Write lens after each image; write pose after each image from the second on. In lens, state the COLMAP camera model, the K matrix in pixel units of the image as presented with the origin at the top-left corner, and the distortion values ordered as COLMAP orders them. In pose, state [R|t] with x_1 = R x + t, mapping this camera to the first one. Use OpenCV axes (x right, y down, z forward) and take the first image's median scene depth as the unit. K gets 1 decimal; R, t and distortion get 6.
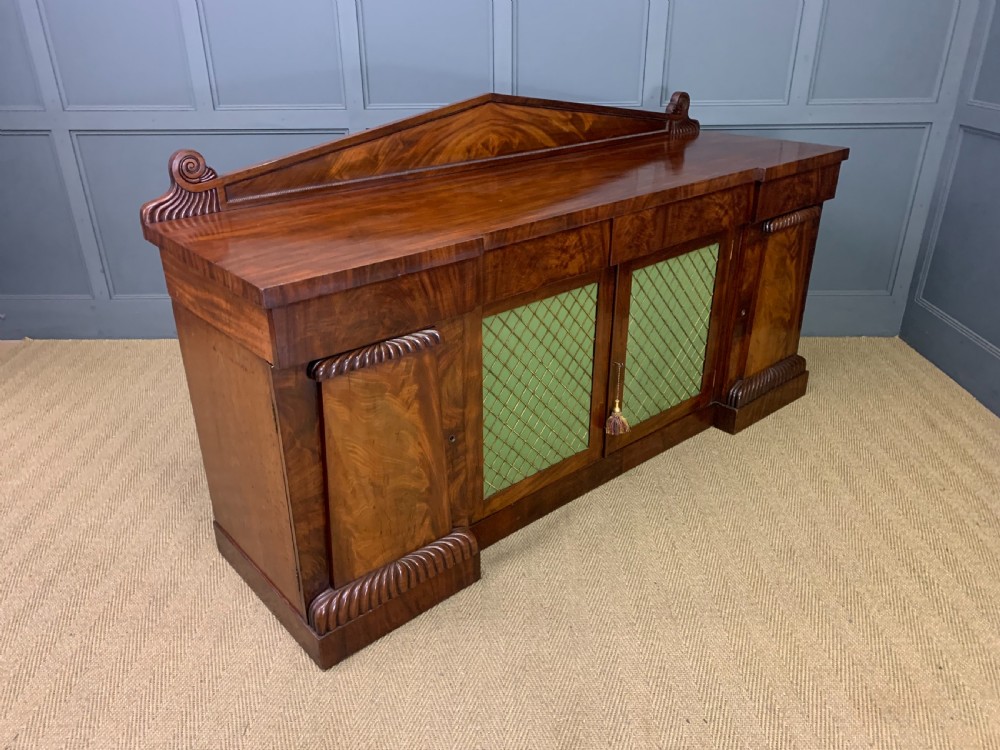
lens RADIAL K [[773.2, 0, 496.4], [0, 773.2, 376.0], [0, 0, 1]] dist [0.052916, -0.060138]
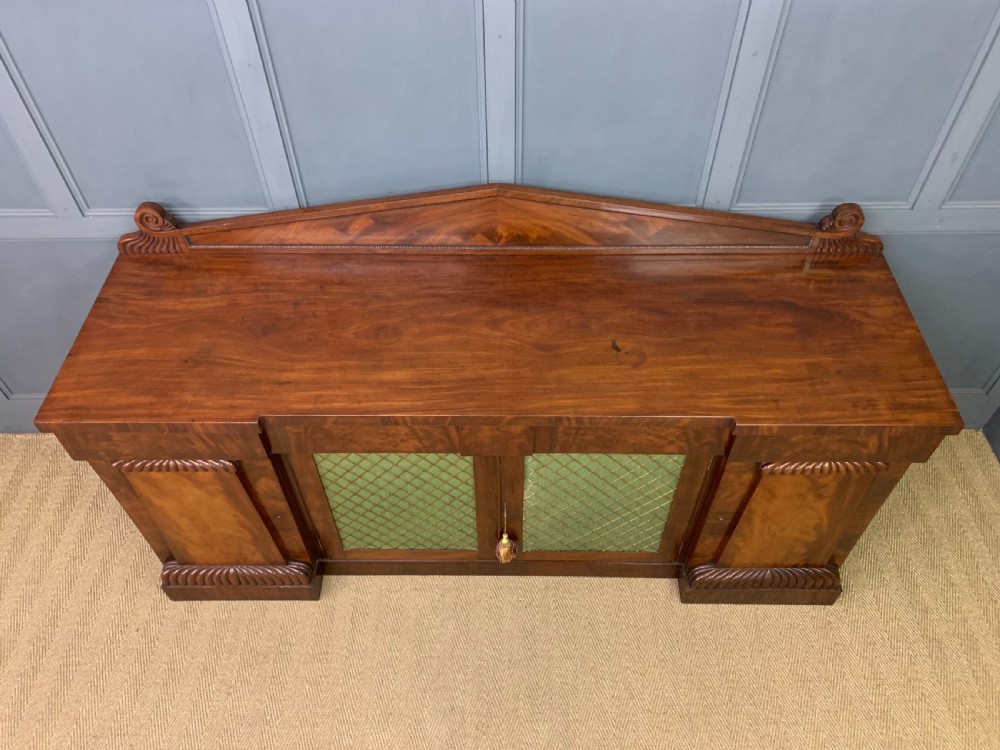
lens RADIAL K [[773.2, 0, 499.3], [0, 773.2, 387.3], [0, 0, 1]] dist [0.052916, -0.060138]
pose [[0.748929, 0.507667, -0.425887, 0.570282], [-0.285593, 0.827234, 0.483861, -0.717275], [0.597948, -0.240747, 0.764525, 0.341668]]
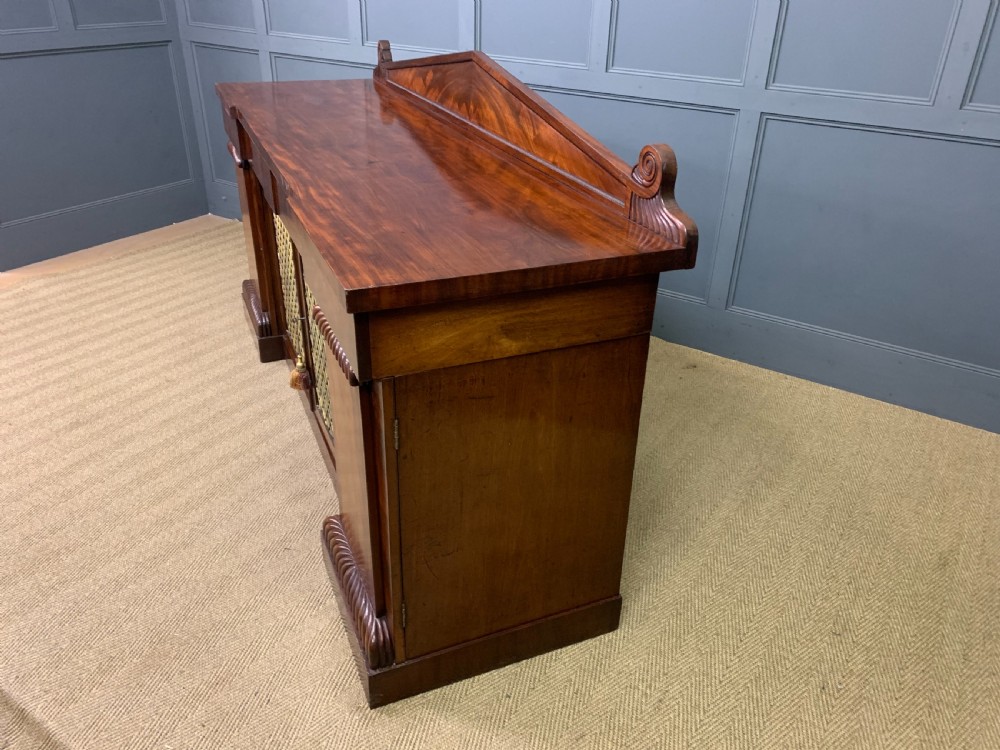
lens RADIAL K [[773.2, 0, 499.6], [0, 773.2, 370.7], [0, 0, 1]] dist [0.052916, -0.060138]
pose [[-0.309098, 0.449188, -0.838265, 1.100386], [-0.431248, 0.719399, 0.544510, -0.724311], [0.847634, 0.529807, -0.028653, 1.501092]]
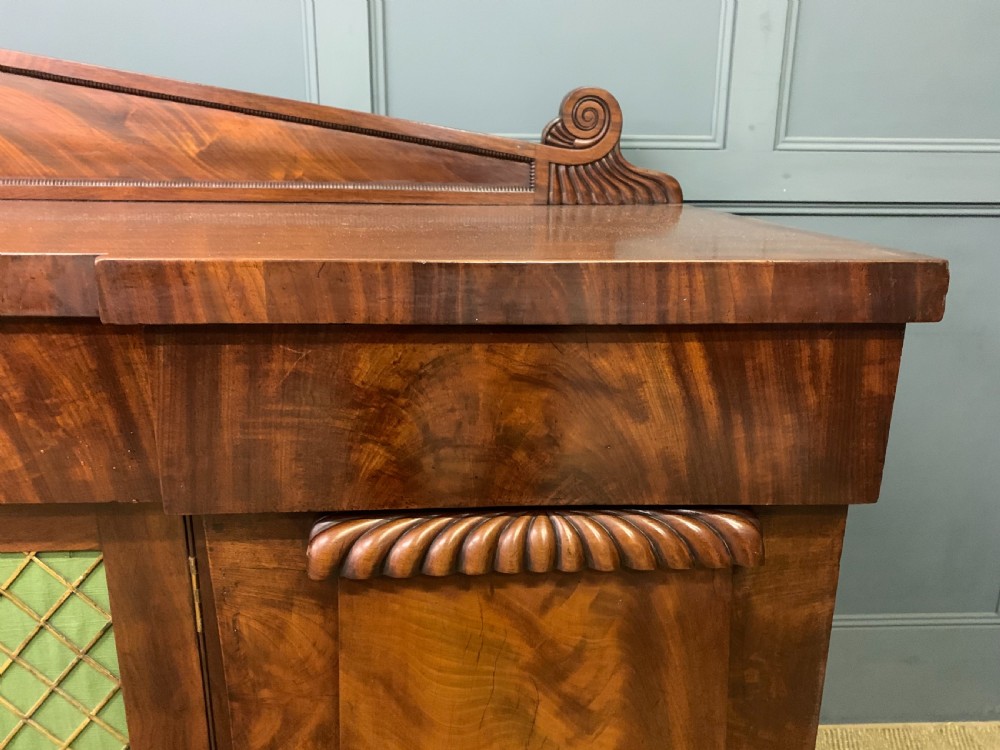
lens RADIAL K [[773.2, 0, 499.2], [0, 773.2, 366.4], [0, 0, 1]] dist [0.052916, -0.060138]
pose [[0.784544, 0.178345, -0.593872, 0.651599], [-0.282010, 0.955587, -0.085581, -0.302080], [0.552234, 0.234620, 0.799995, 1.083263]]
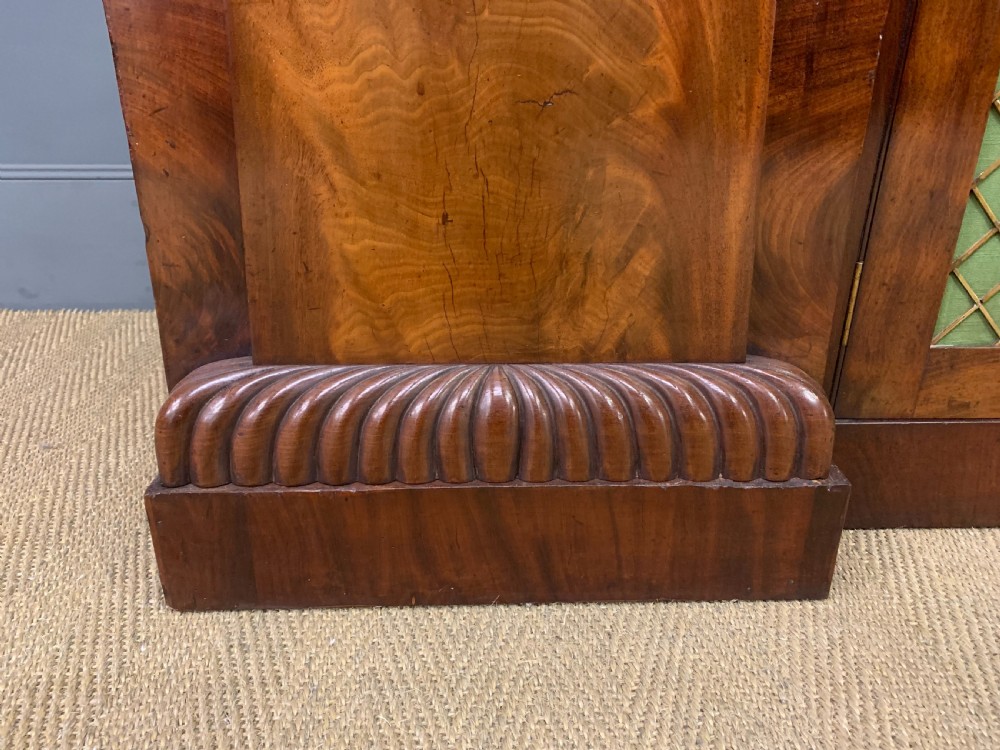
lens RADIAL K [[773.2, 0, 495.5], [0, 773.2, 367.5], [0, 0, 1]] dist [0.052916, -0.060138]
pose [[0.772201, 0.257799, -0.580728, 0.031861], [-0.284190, 0.957605, 0.047213, 0.216749], [0.568280, 0.128579, 0.812727, 0.741848]]
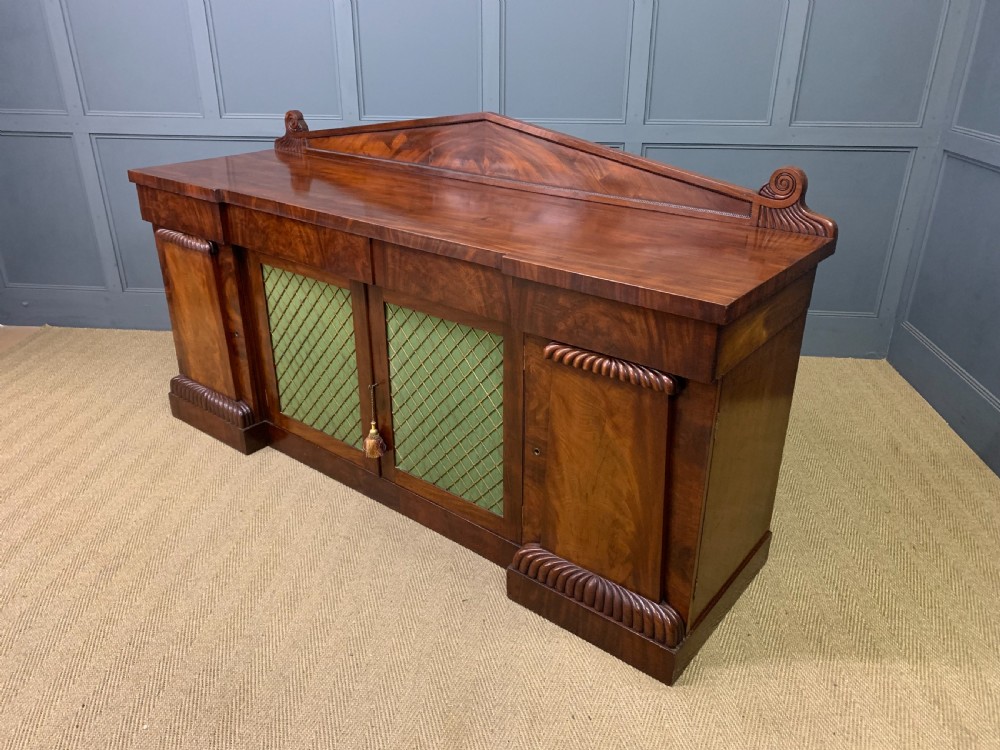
lens RADIAL K [[773.2, 0, 487.2], [0, 773.2, 370.3], [0, 0, 1]] dist [0.052916, -0.060138]
pose [[0.172308, 0.417449, -0.892214, 1.241375], [-0.427136, 0.847841, 0.314198, -0.475874], [0.887617, 0.326958, 0.324398, 0.939458]]
